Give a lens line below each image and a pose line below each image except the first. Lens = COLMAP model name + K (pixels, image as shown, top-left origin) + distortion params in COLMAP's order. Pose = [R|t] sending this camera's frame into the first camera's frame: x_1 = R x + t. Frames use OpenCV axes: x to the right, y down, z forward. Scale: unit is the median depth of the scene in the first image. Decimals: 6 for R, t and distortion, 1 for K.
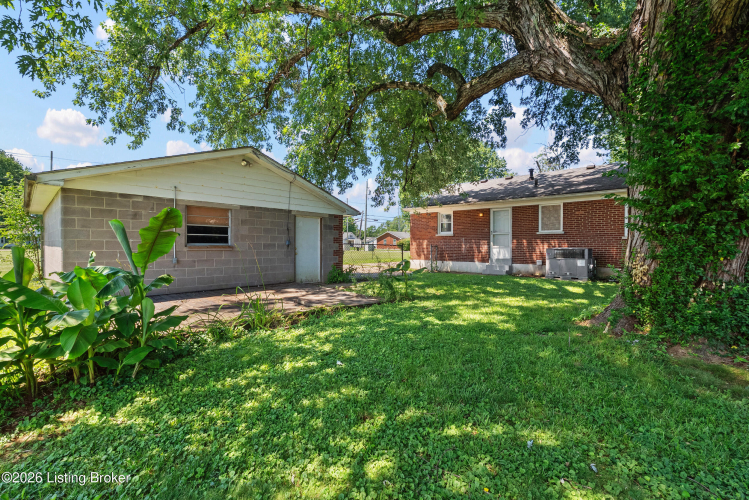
lens RADIAL K [[342.1, 0, 371.3], [0, 342.1, 250.6], [0, 0, 1]] dist [-0.003840, -0.000308]
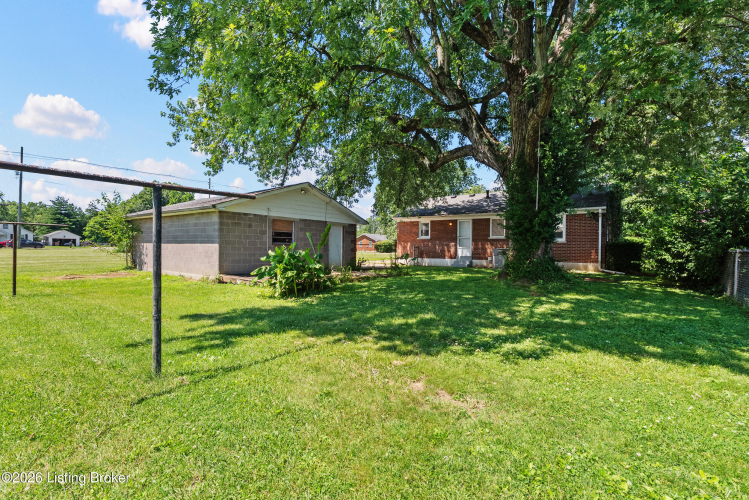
lens RADIAL K [[342.1, 0, 376.7], [0, 342.1, 248.6], [0, 0, 1]] dist [-0.003840, -0.000308]
pose [[0.995746, 0.009953, 0.091606, -0.102718], [-0.008856, 0.999884, -0.012379, 0.012939], [-0.091718, 0.011515, 0.995718, -0.355174]]
